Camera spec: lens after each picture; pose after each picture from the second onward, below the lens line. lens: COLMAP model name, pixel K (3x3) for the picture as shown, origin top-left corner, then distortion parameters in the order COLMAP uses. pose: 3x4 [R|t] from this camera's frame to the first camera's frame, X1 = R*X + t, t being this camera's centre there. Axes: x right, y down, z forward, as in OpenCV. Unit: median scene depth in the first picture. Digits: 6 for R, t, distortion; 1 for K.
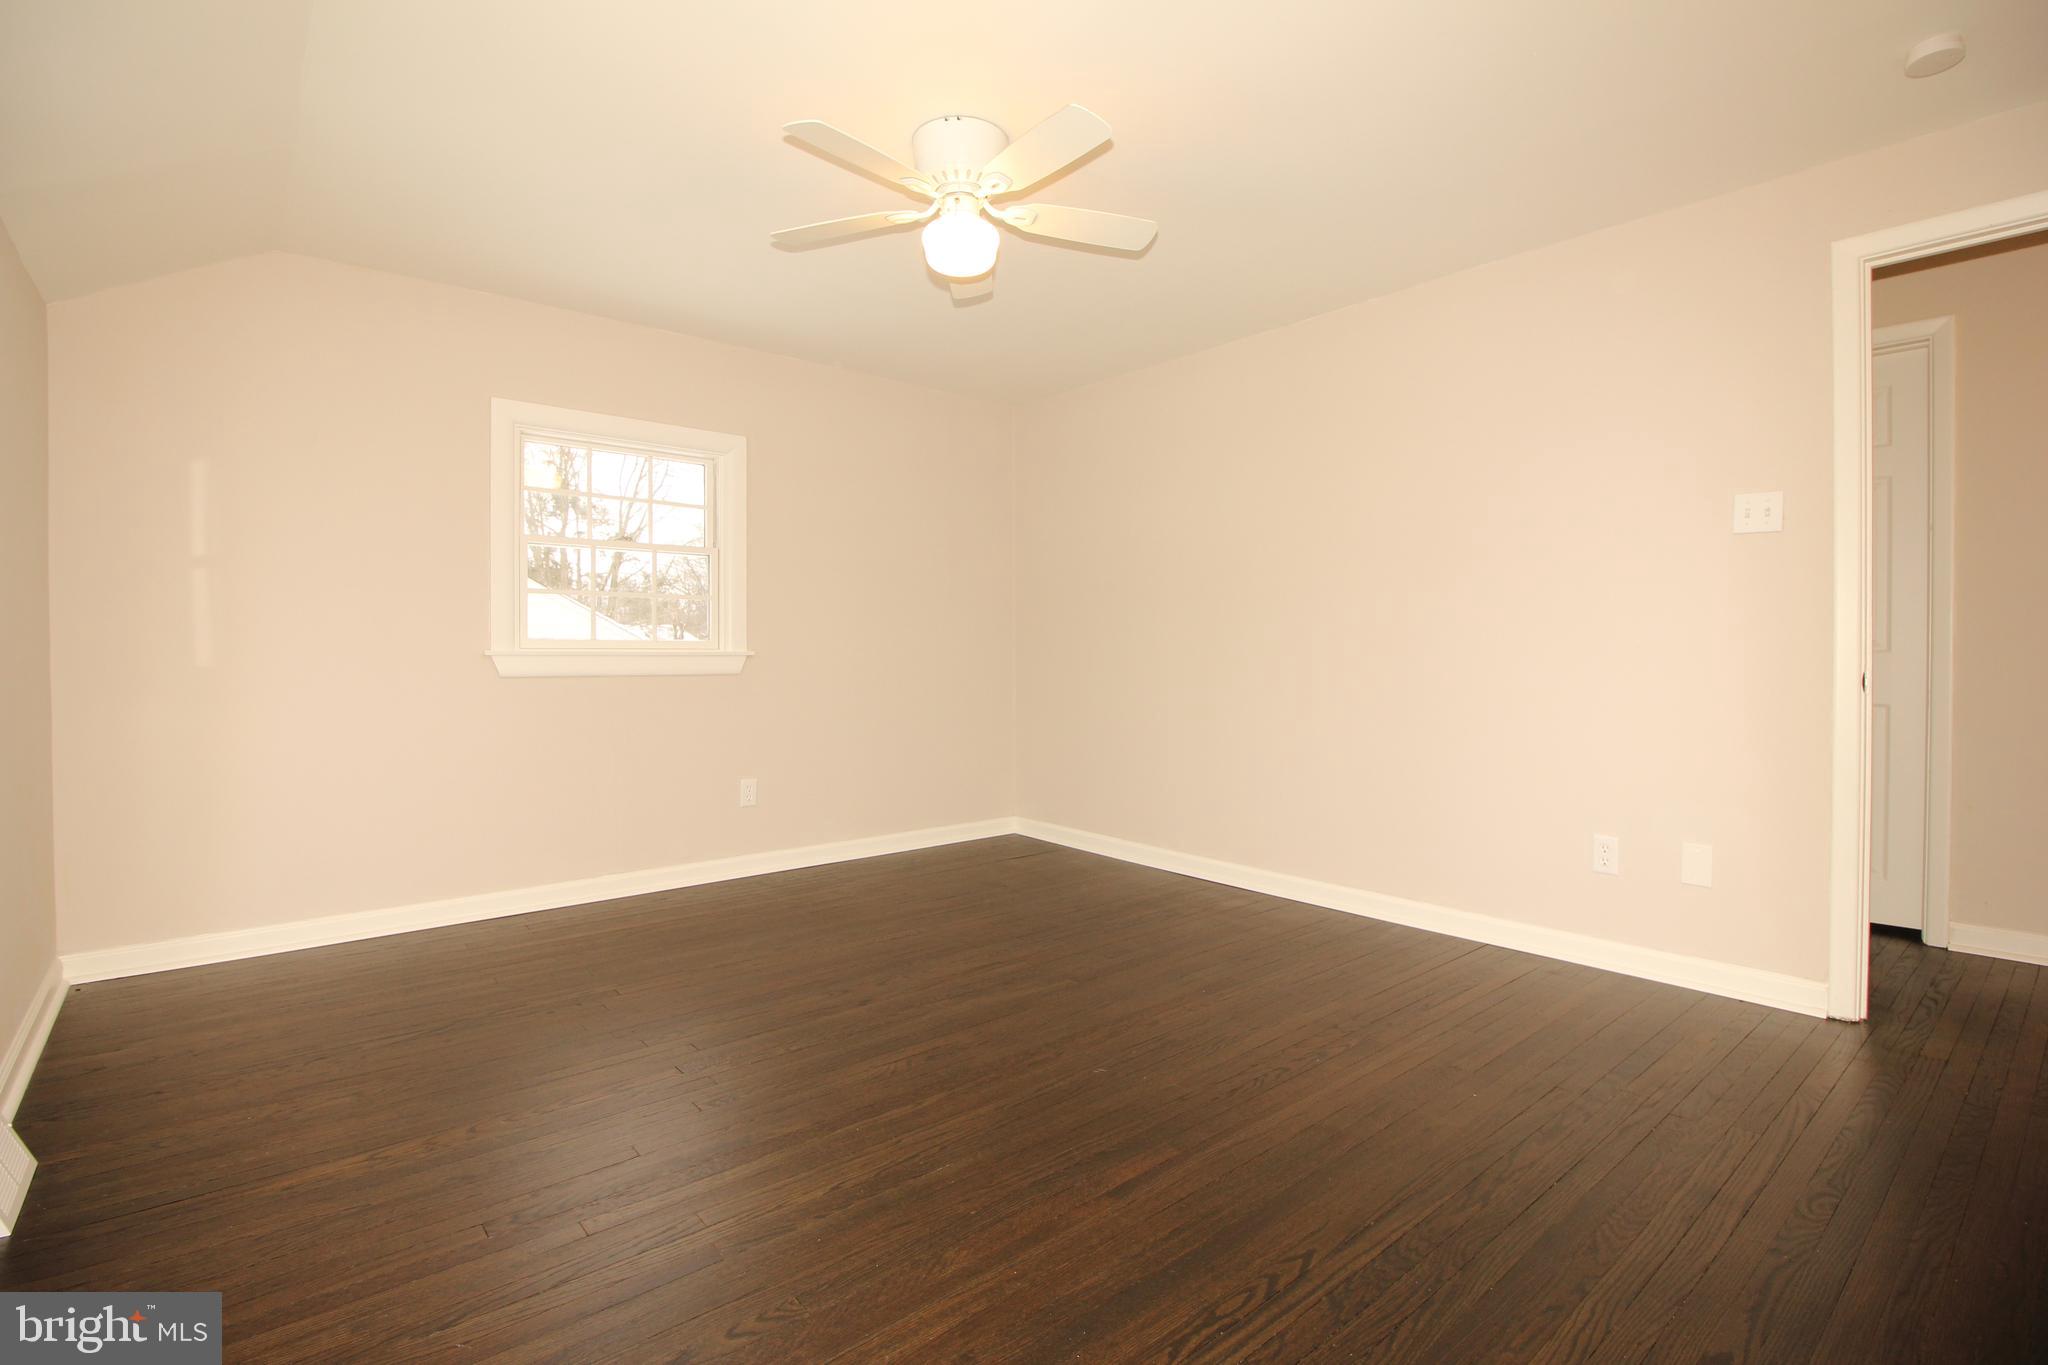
lens RADIAL K [[945.1, 0, 1017.1], [0, 945.1, 661.1], [0, 0, 1]] dist [-0.000270, -0.012199]
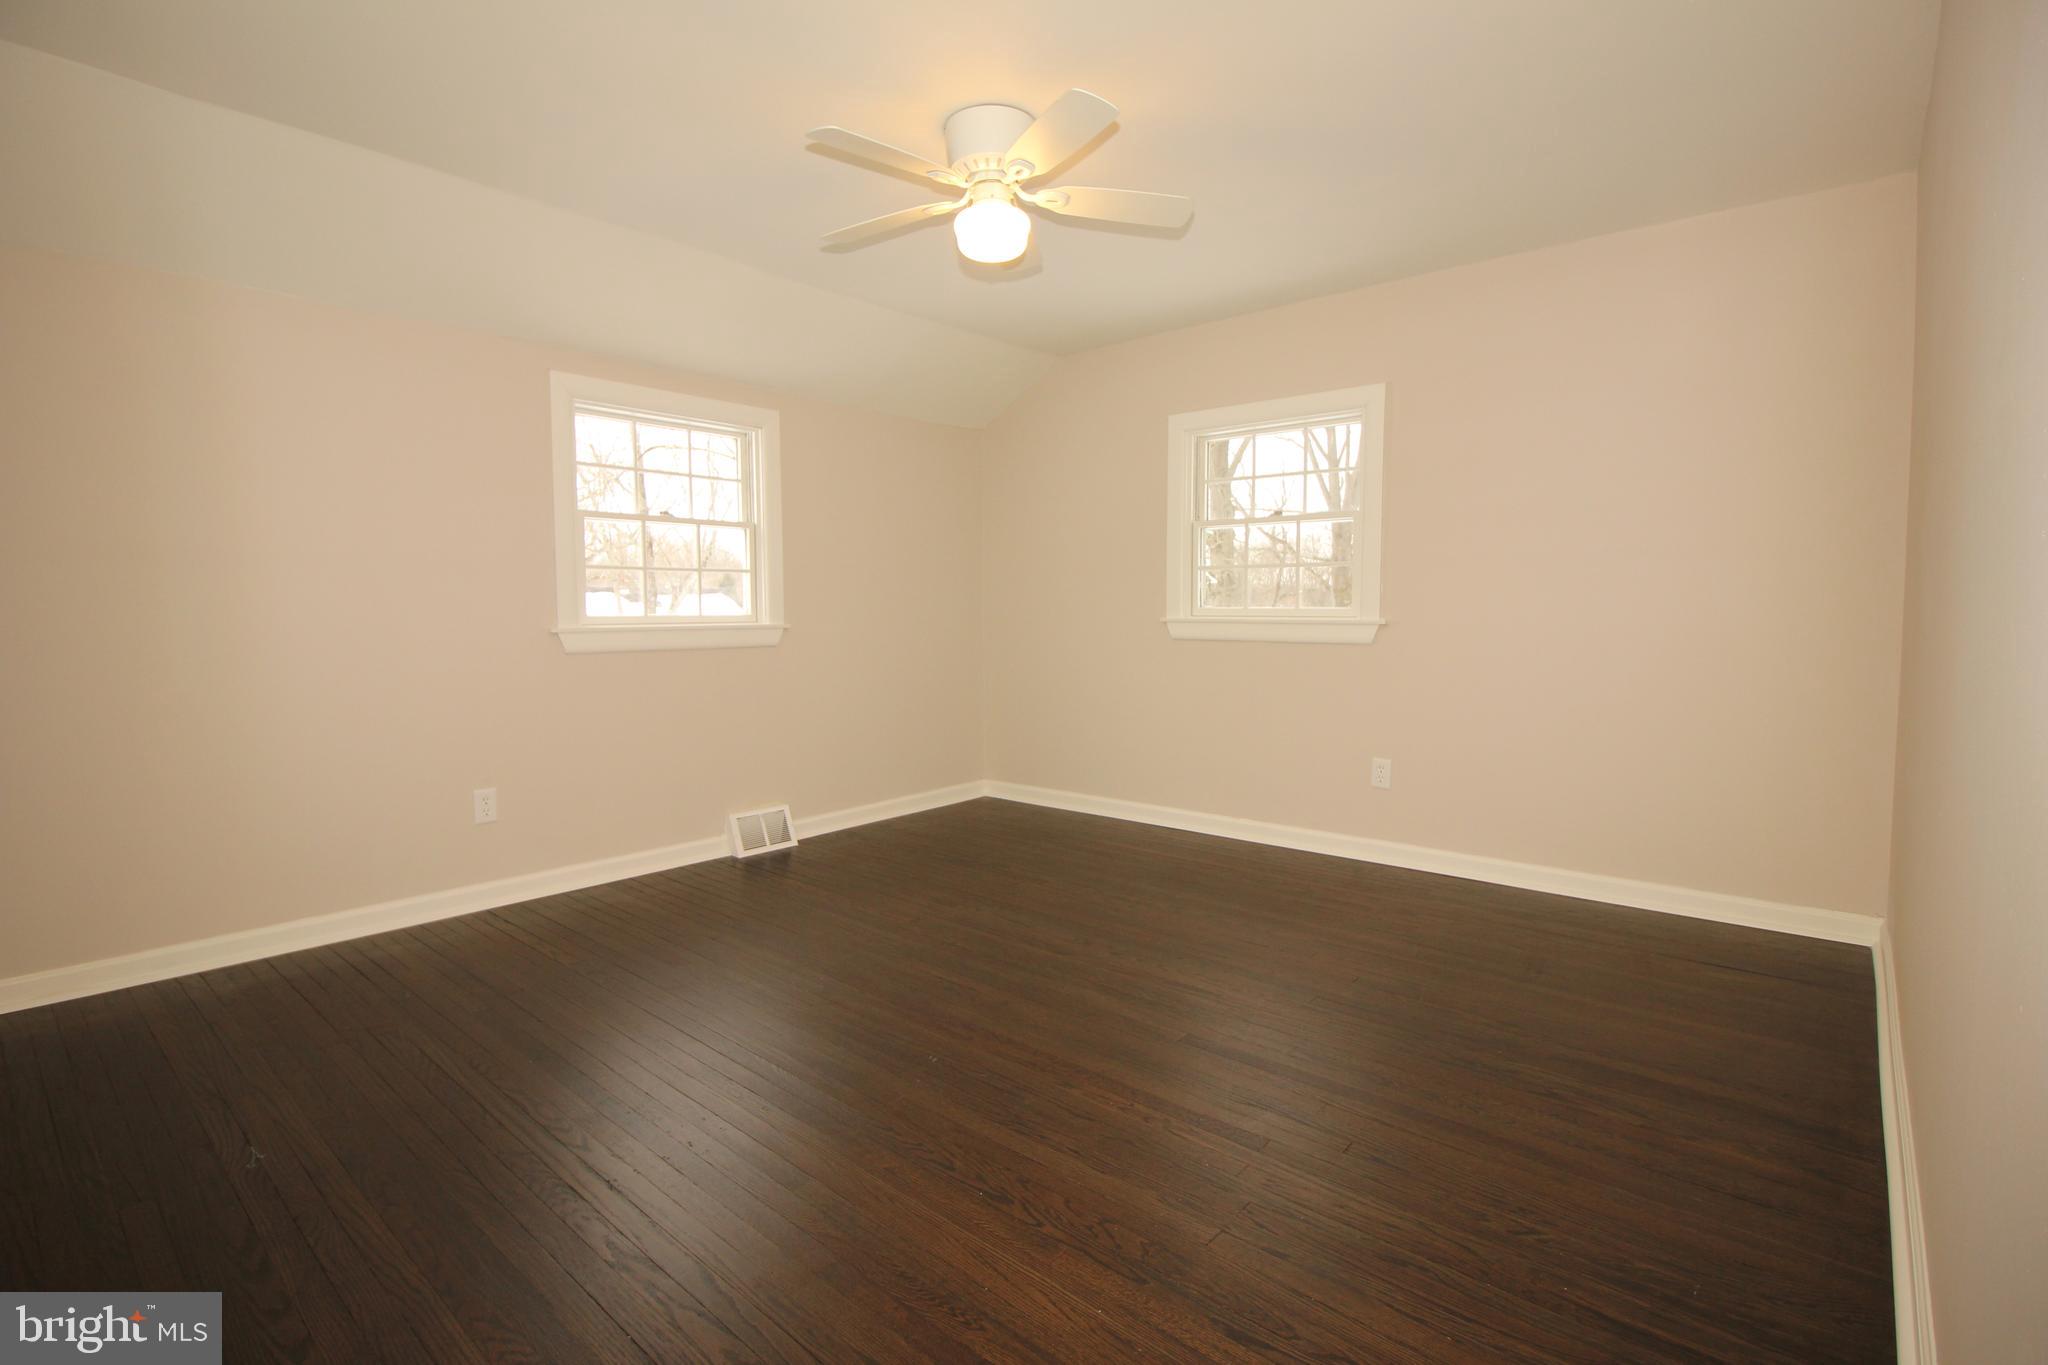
lens RADIAL K [[954.4, 0, 1005.7], [0, 954.4, 660.0], [0, 0, 1]] dist [0.000933, -0.012915]
pose [[0.145940, 0.054956, -0.987766, 1.299225], [-0.004649, 0.998483, 0.054865, -0.046311], [0.989282, -0.003415, 0.145974, 1.139113]]
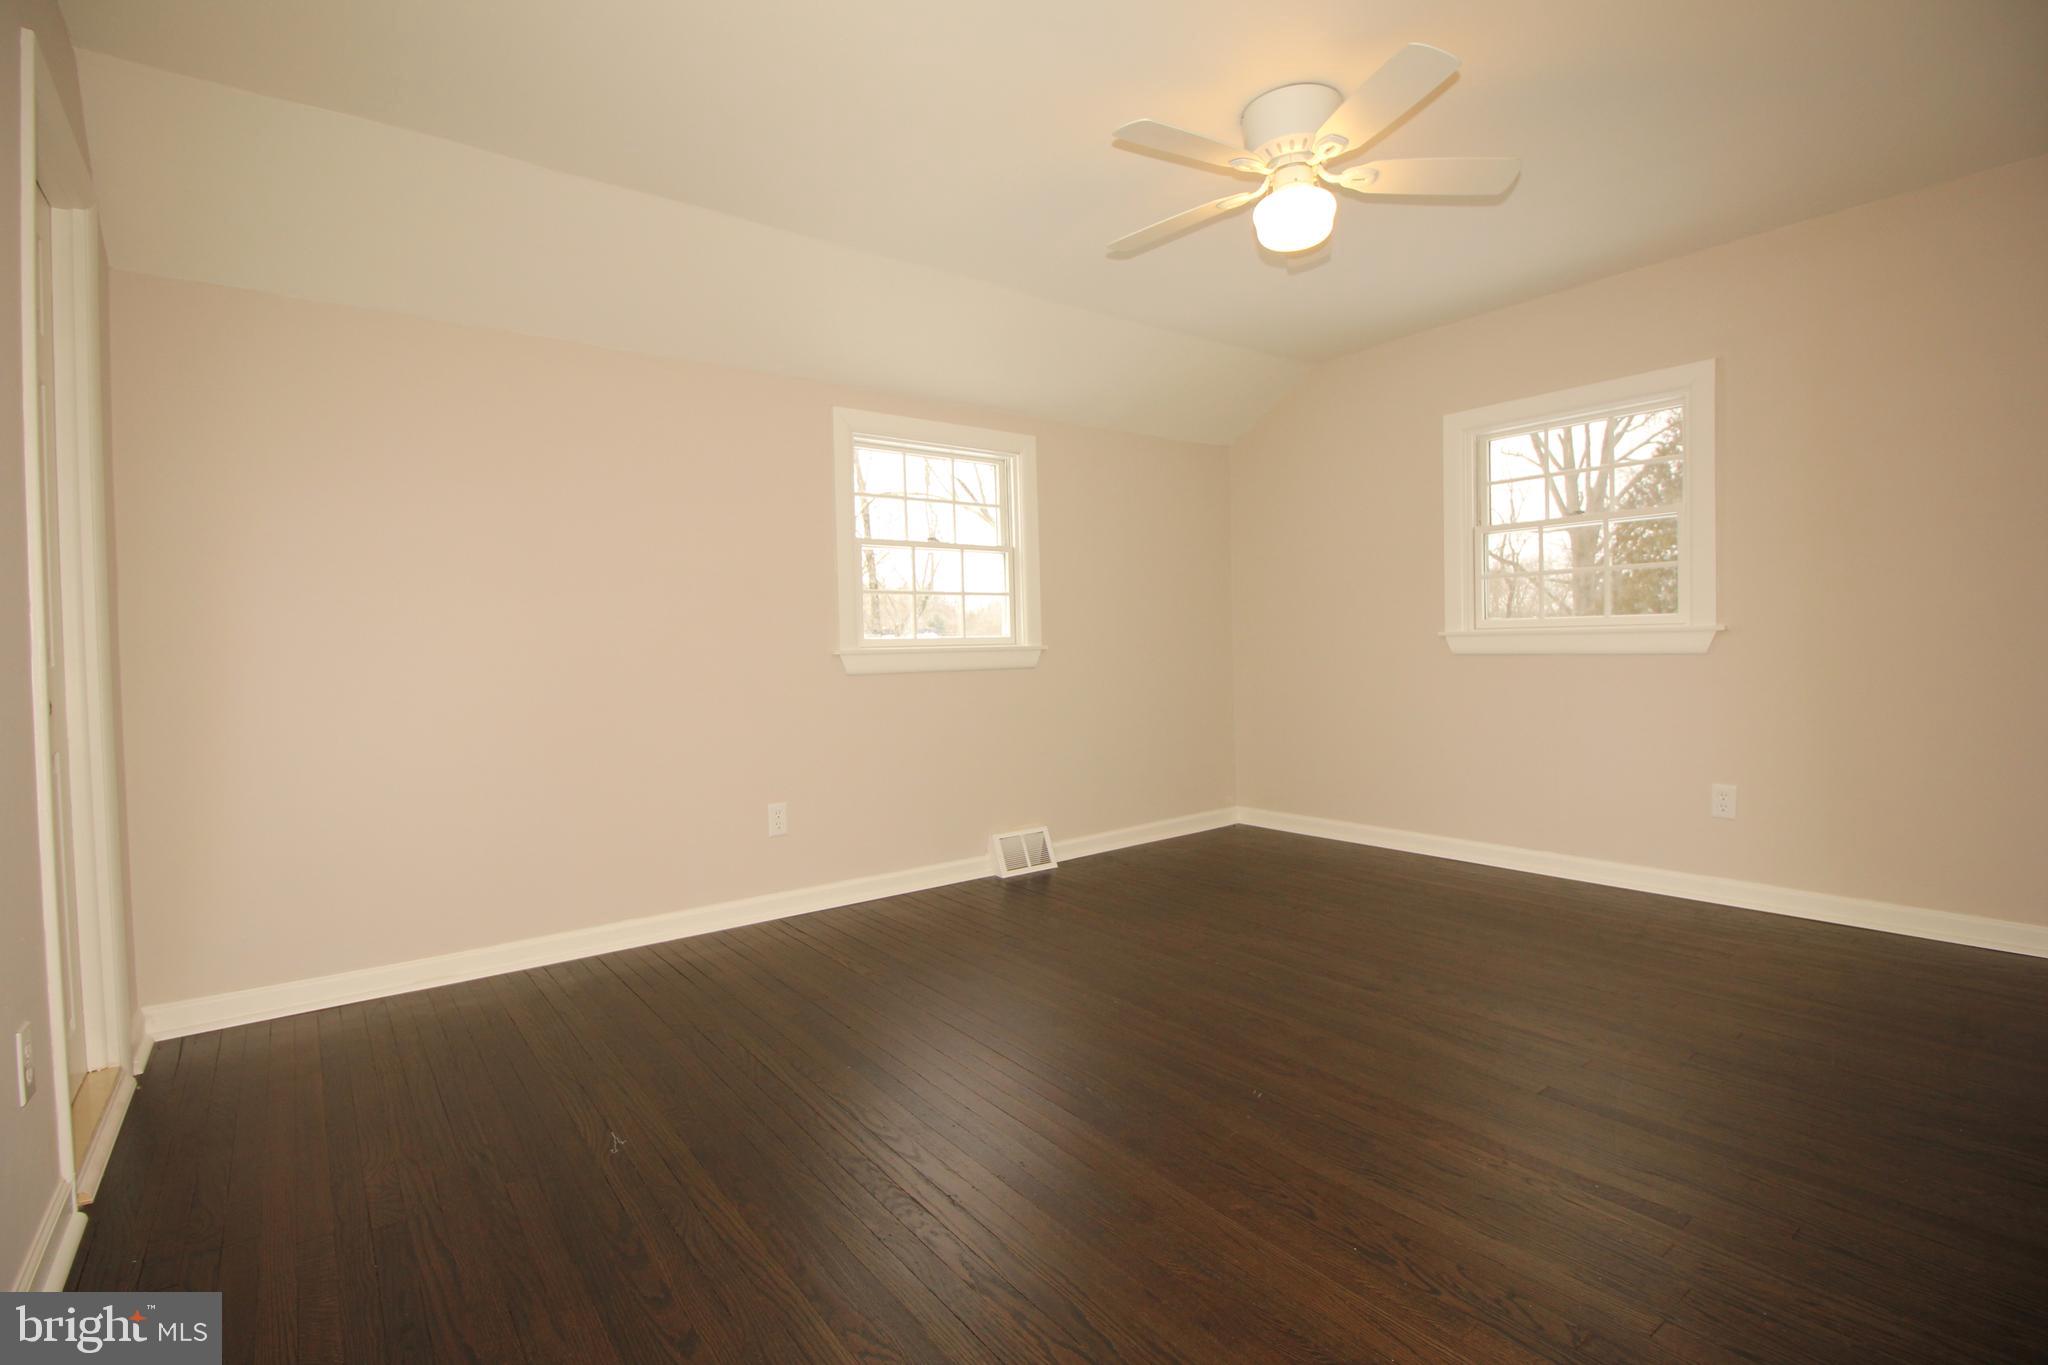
lens RADIAL K [[942.8, 0, 1014.8], [0, 942.8, 663.2], [0, 0, 1]] dist [0.000935, -0.012521]
pose [[-0.054109, 0.020331, -0.998328, 1.230594], [0.015205, 0.999694, 0.019534, -0.007156], [0.998419, -0.014122, -0.054402, 1.003844]]
